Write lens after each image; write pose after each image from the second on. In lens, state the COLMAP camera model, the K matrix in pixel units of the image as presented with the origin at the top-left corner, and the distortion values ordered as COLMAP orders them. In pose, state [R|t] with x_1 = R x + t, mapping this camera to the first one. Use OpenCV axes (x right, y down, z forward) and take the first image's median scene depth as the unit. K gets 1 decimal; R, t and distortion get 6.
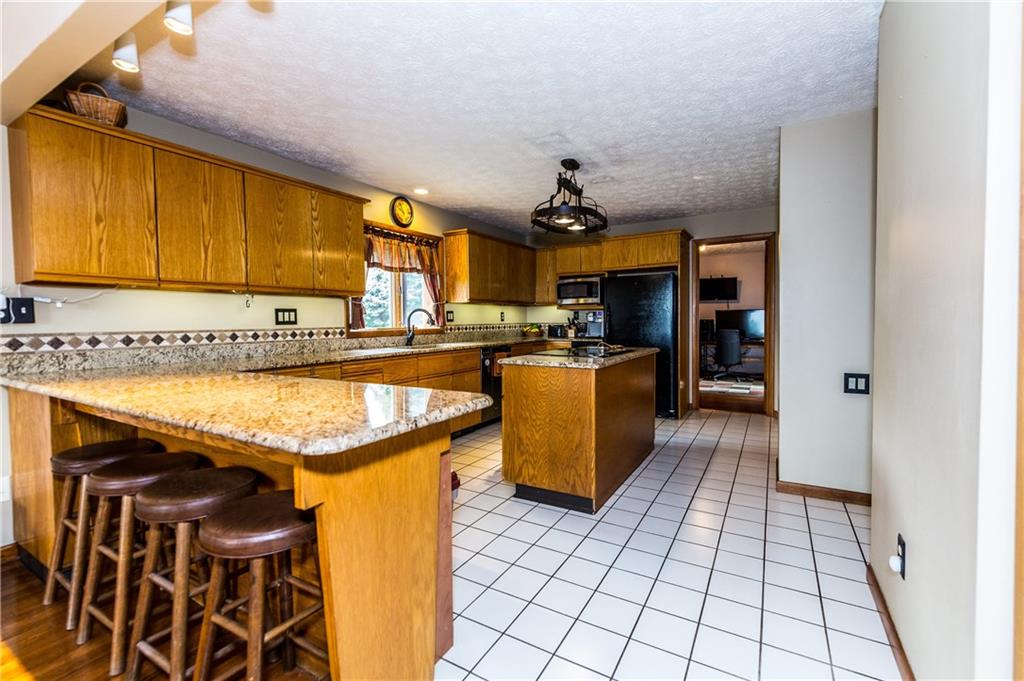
lens RADIAL K [[436.2, 0, 515.6], [0, 436.2, 333.2], [0, 0, 1]] dist [0.000563, -0.000273]
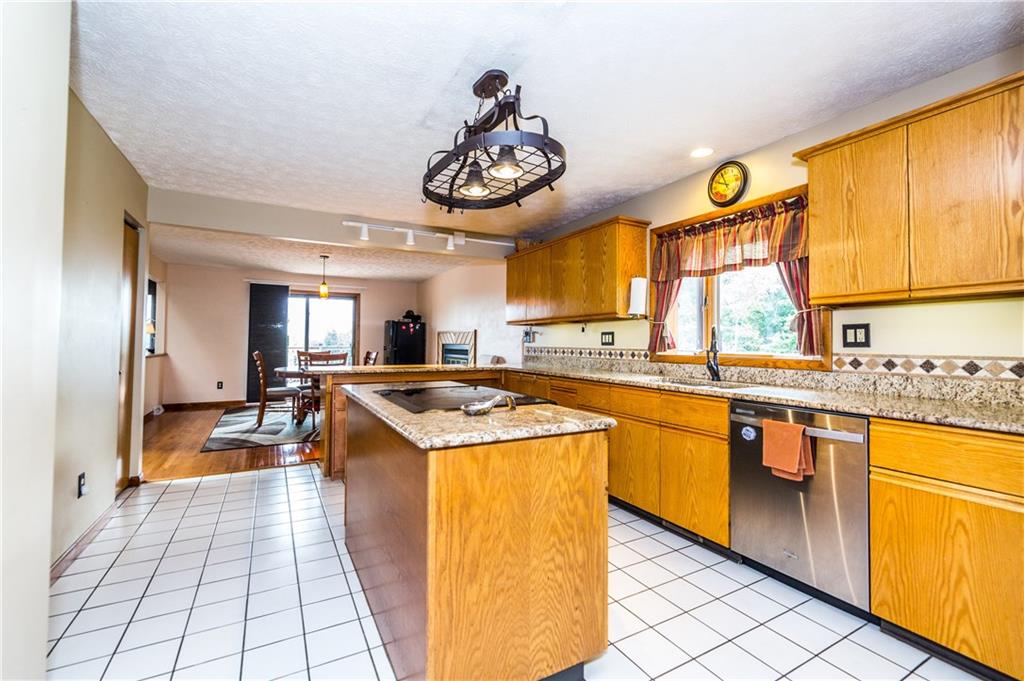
lens RADIAL K [[436.2, 0, 515.6], [0, 436.2, 333.2], [0, 0, 1]] dist [0.000563, -0.000273]
pose [[-0.504004, -0.017020, -0.863534, 0.541994], [-0.032273, 0.999479, -0.000863, -0.037073], [0.863098, 0.027434, -0.504291, 1.173262]]
